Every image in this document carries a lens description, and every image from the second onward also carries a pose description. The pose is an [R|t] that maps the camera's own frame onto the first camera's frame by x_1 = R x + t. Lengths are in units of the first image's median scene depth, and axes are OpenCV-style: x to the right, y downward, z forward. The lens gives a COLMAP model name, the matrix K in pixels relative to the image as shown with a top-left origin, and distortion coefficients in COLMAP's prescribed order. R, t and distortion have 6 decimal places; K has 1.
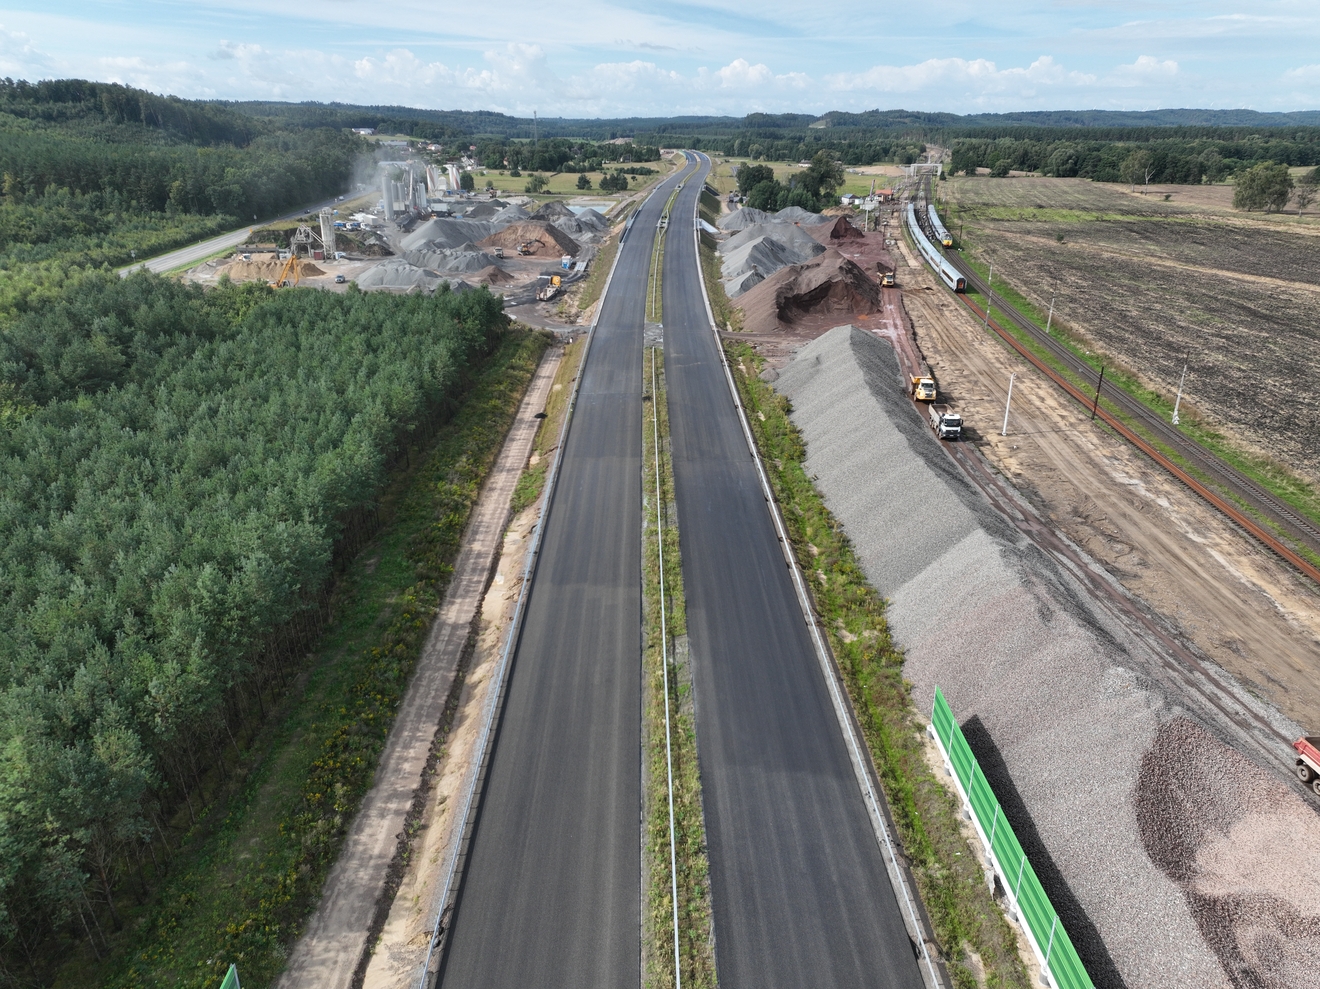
lens RADIAL K [[928.1, 0, 660.0], [0, 928.1, 494.5], [0, 0, 1]] dist [0.010994, 0.003240]
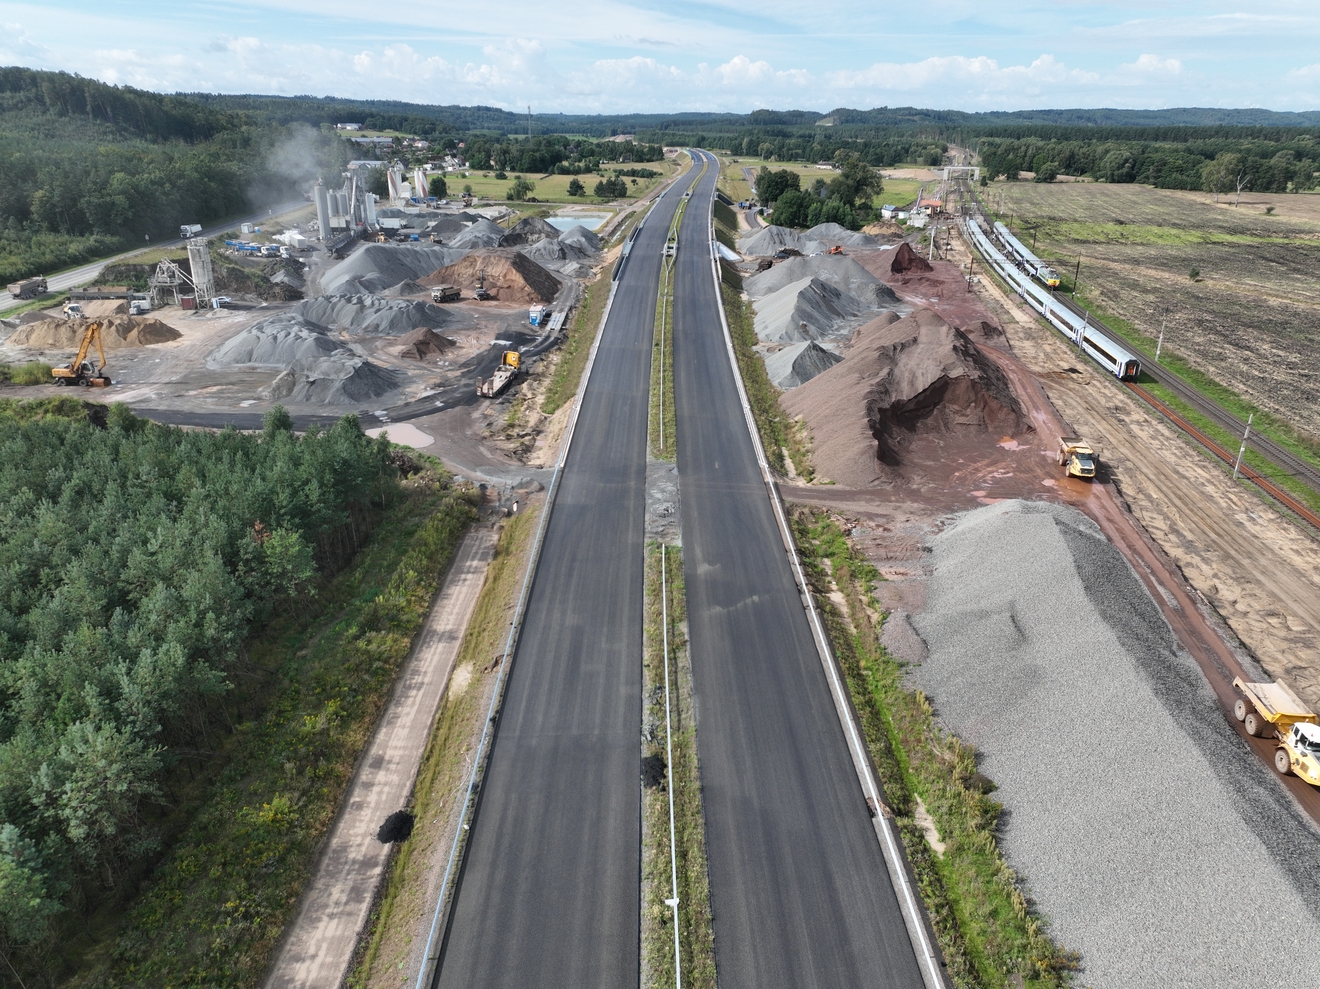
lens RADIAL K [[926.6, 0, 660.0], [0, 926.6, 494.5], [0, 0, 1]] dist [0.006656, 0.010875]
pose [[0.999987, 0.005042, 0.000328, -0.003296], [-0.005043, 0.999979, 0.004025, -0.066244], [-0.000308, -0.004027, 0.999992, 0.165879]]
